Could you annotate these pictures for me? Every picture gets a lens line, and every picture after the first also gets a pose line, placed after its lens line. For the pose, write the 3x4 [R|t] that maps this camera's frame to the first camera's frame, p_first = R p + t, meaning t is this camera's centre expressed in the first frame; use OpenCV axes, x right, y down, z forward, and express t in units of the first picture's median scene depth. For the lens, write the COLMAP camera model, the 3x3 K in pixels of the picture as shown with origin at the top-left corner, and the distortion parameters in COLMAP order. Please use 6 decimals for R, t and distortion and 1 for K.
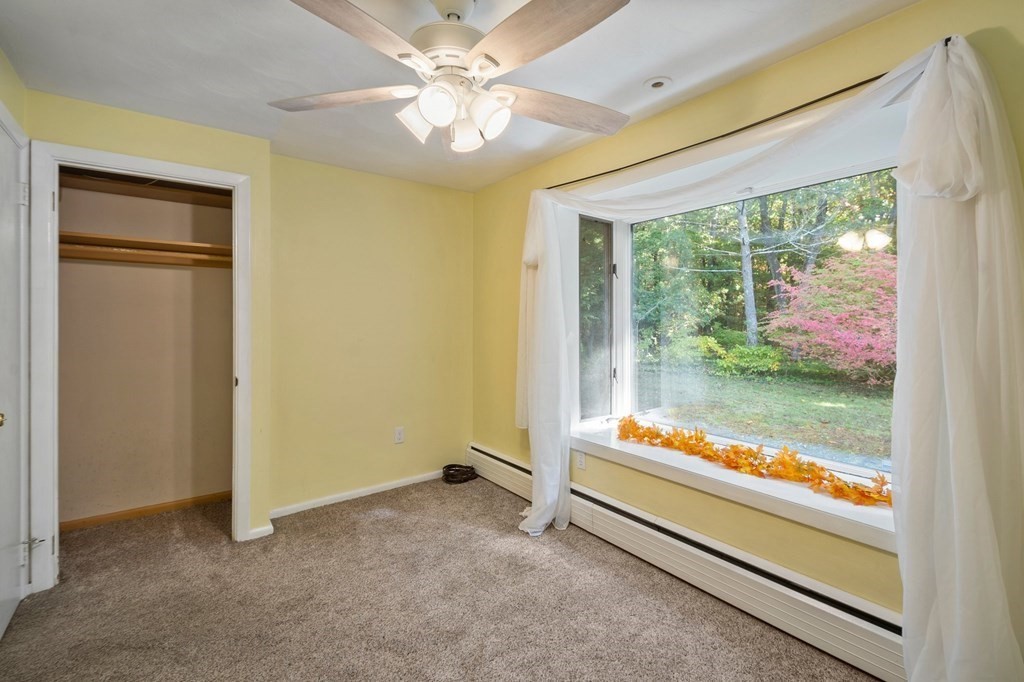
lens RADIAL K [[443.7, 0, 533.6], [0, 443.7, 333.9], [0, 0, 1]] dist [0.002149, -0.000159]
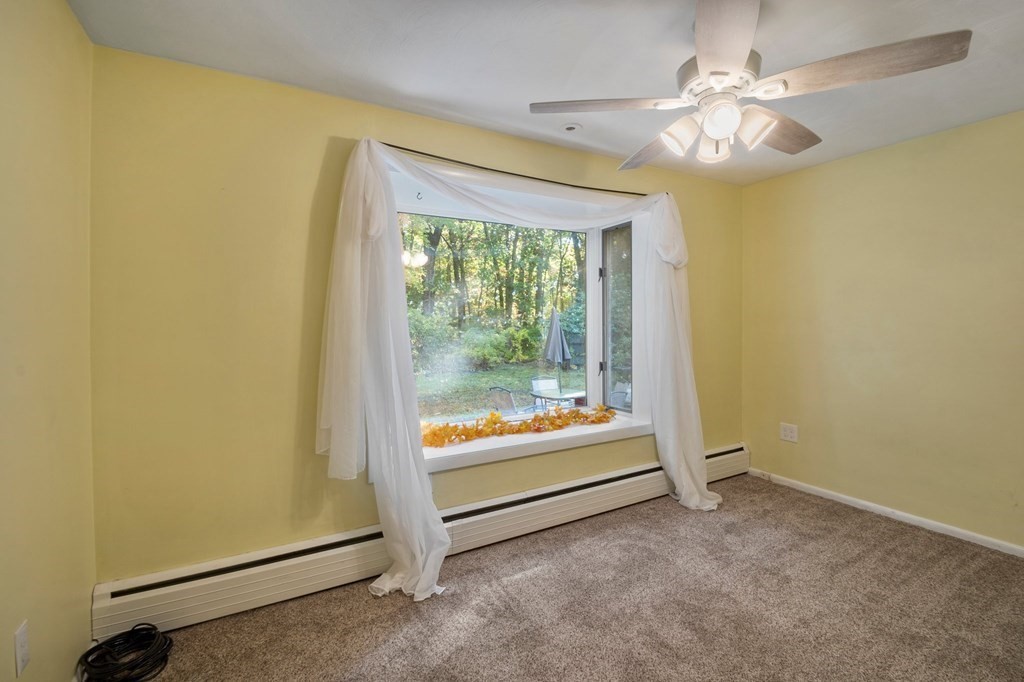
lens RADIAL K [[444.8, 0, 512.0], [0, 444.8, 341.0], [0, 0, 1]] dist [0.000923, -0.015642]
pose [[0.159974, -0.041199, 0.986261, -0.747202], [0.033369, 0.998783, 0.036310, -0.017921], [-0.986557, 0.027102, 0.161154, 0.739751]]
